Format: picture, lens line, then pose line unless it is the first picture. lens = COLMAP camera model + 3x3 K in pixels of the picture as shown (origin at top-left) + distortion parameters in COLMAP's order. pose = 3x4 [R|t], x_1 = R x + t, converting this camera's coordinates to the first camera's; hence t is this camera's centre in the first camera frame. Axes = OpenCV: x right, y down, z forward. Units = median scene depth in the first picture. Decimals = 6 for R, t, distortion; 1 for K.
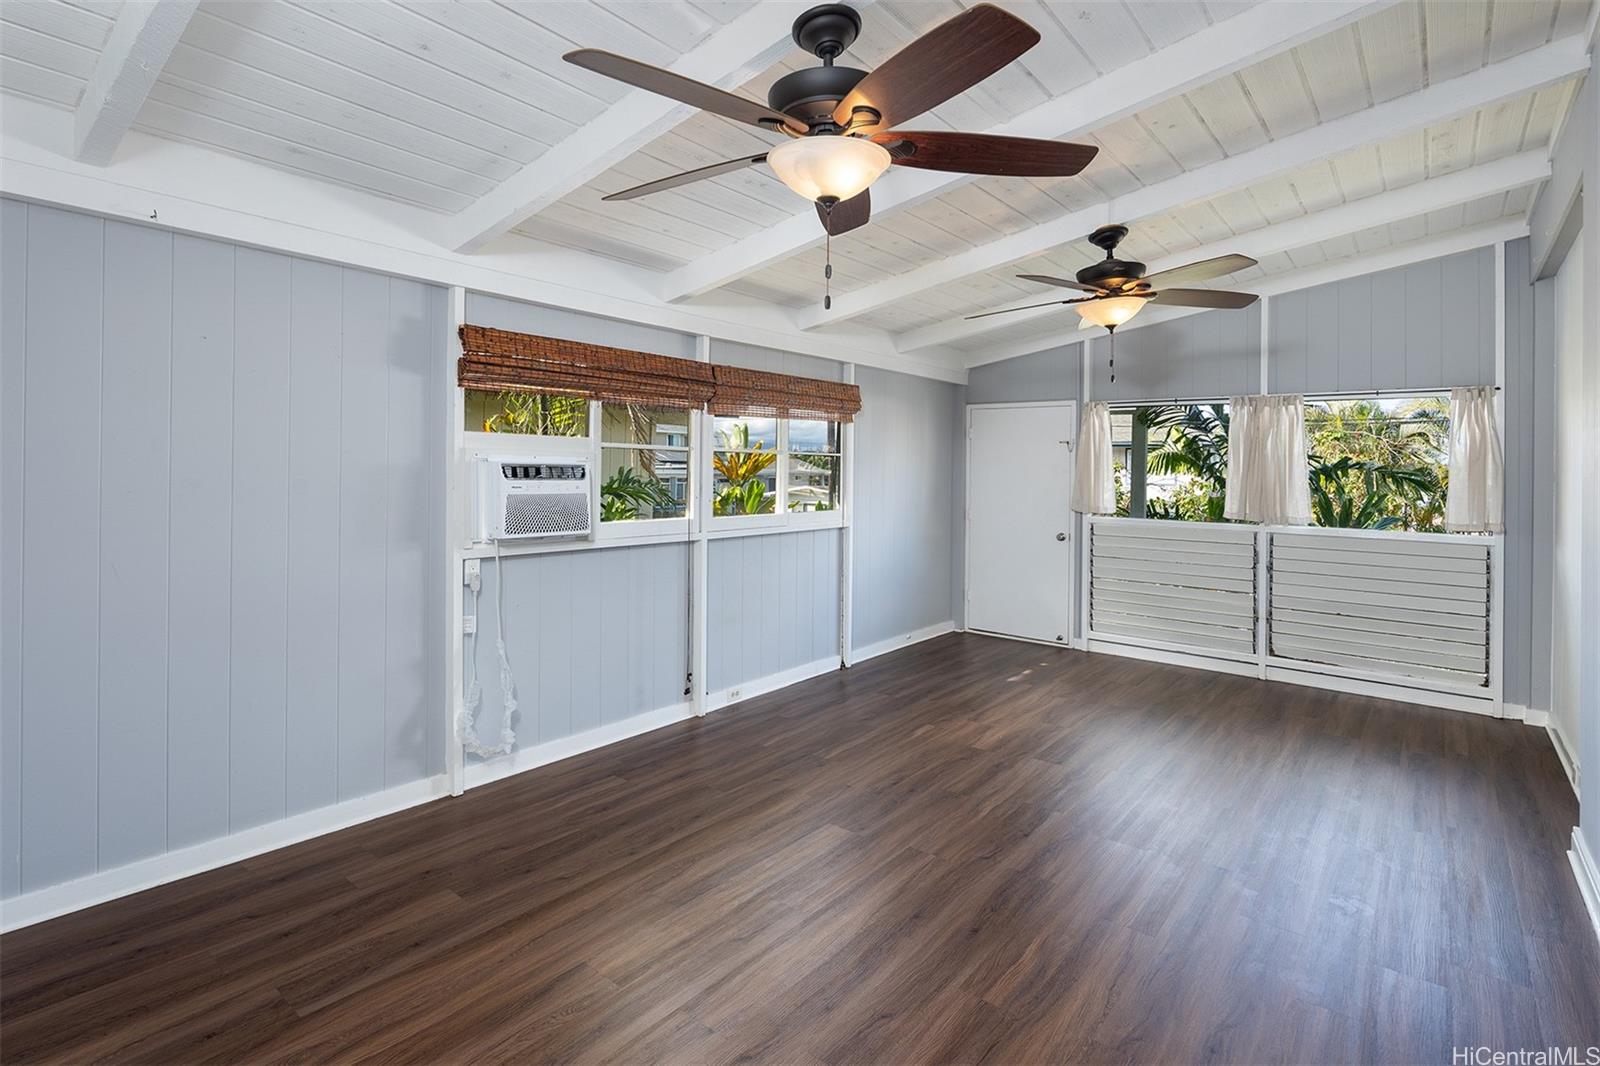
lens RADIAL K [[777.6, 0, 793.9], [0, 777.6, 465.6], [0, 0, 1]] dist [0.002606, 0.000287]
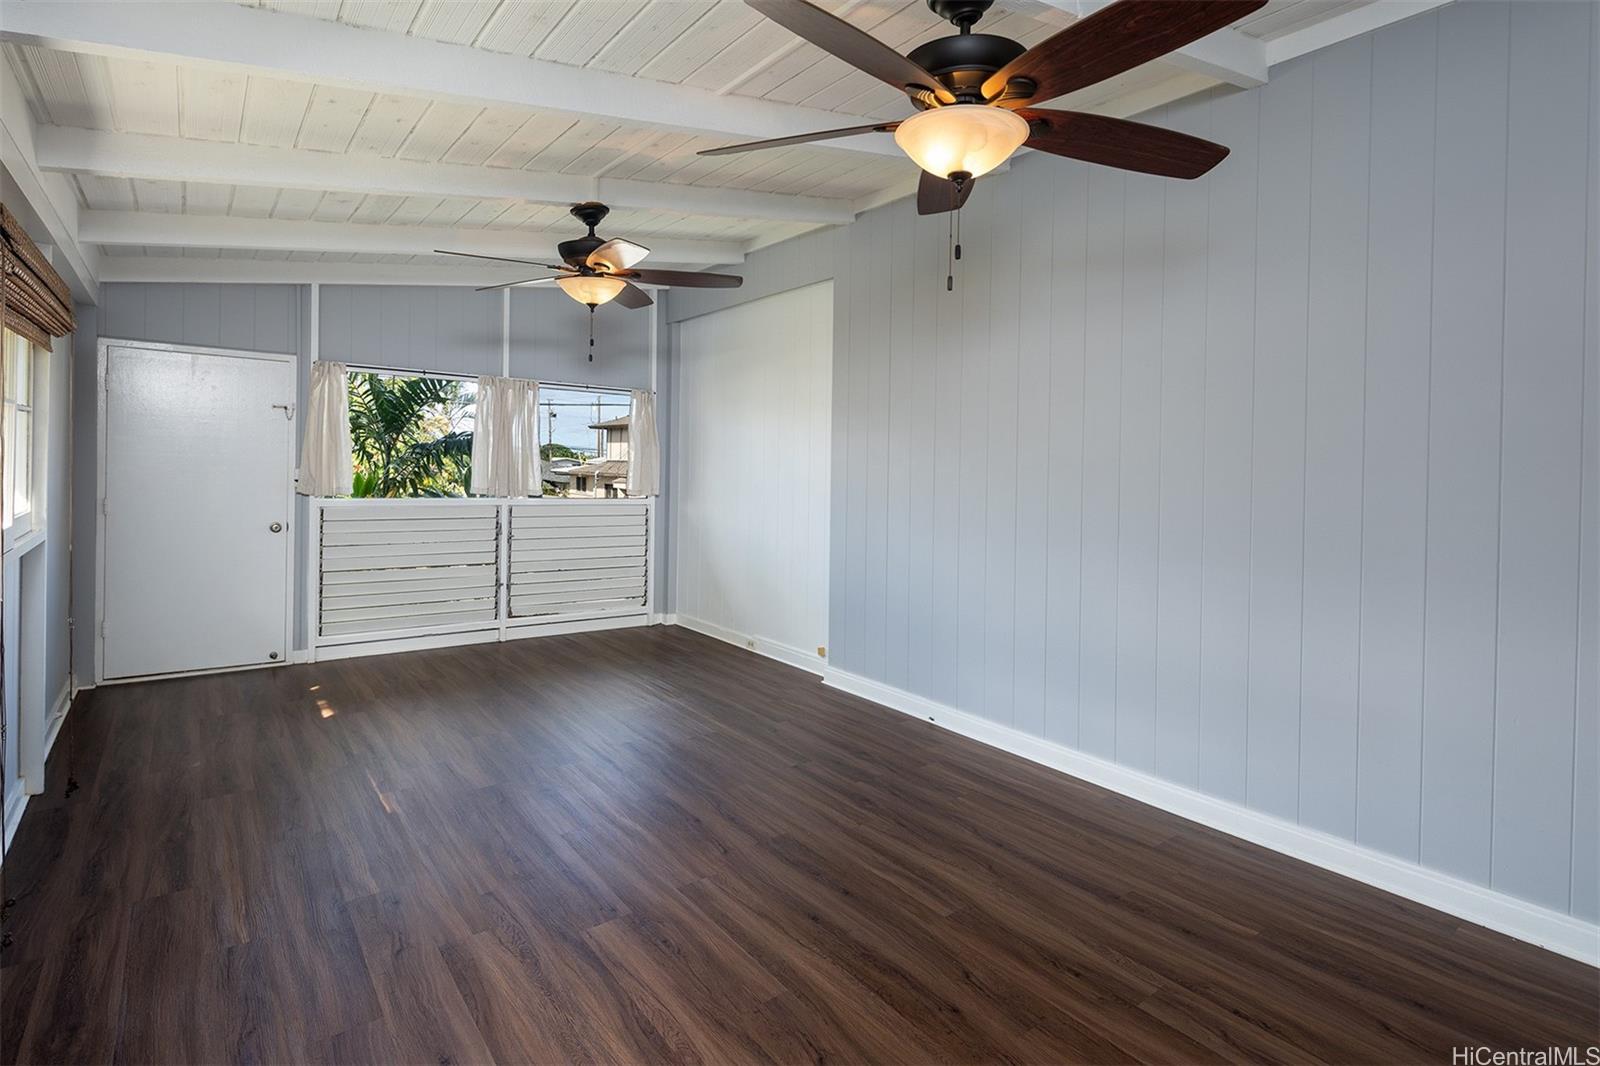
lens RADIAL K [[777.6, 0, 793.9], [0, 777.6, 465.6], [0, 0, 1]] dist [0.002606, 0.000287]
pose [[0.225390, -0.009342, 0.974224, -0.413651], [-0.031628, 0.999357, 0.016900, 0.000071], [-0.973755, -0.034621, 0.224950, 0.433396]]
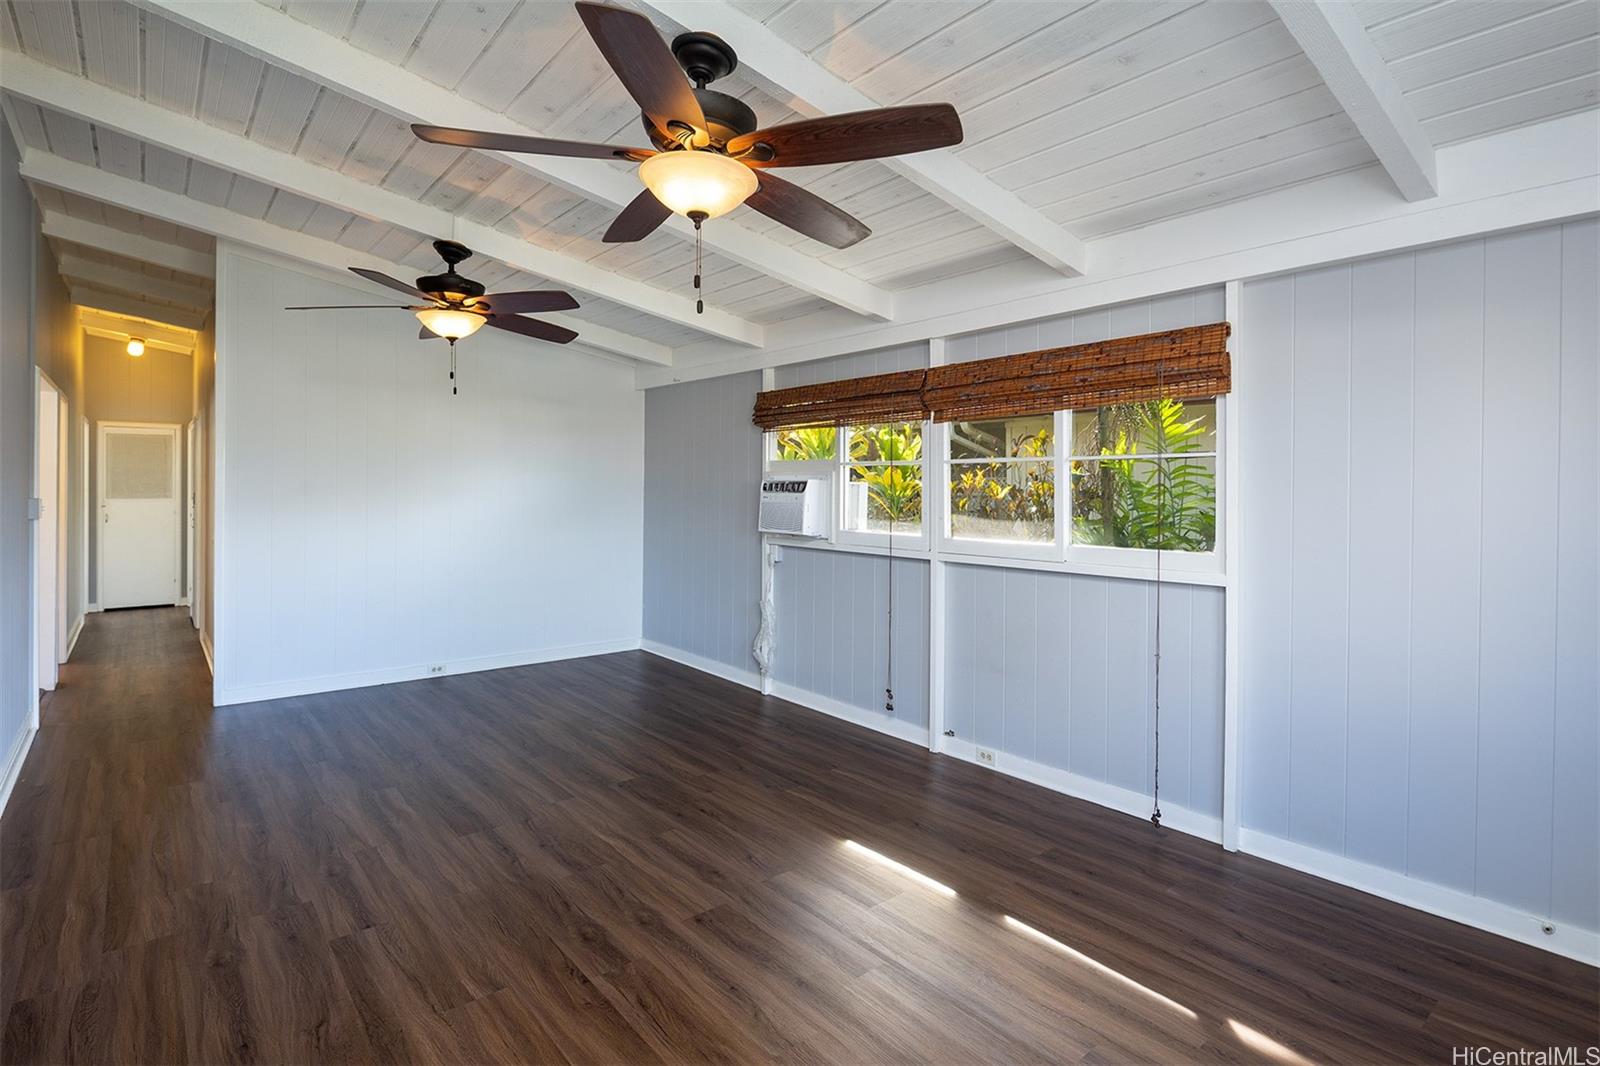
lens RADIAL K [[786.1, 0, 799.3], [0, 786.1, 491.8], [0, 0, 1]] dist [0.003185, 0.000153]
pose [[-0.186909, -0.008716, -0.982339, 0.789931], [-0.002481, 0.999962, -0.008401, 0.021760], [0.982374, 0.000867, -0.186923, 0.972835]]
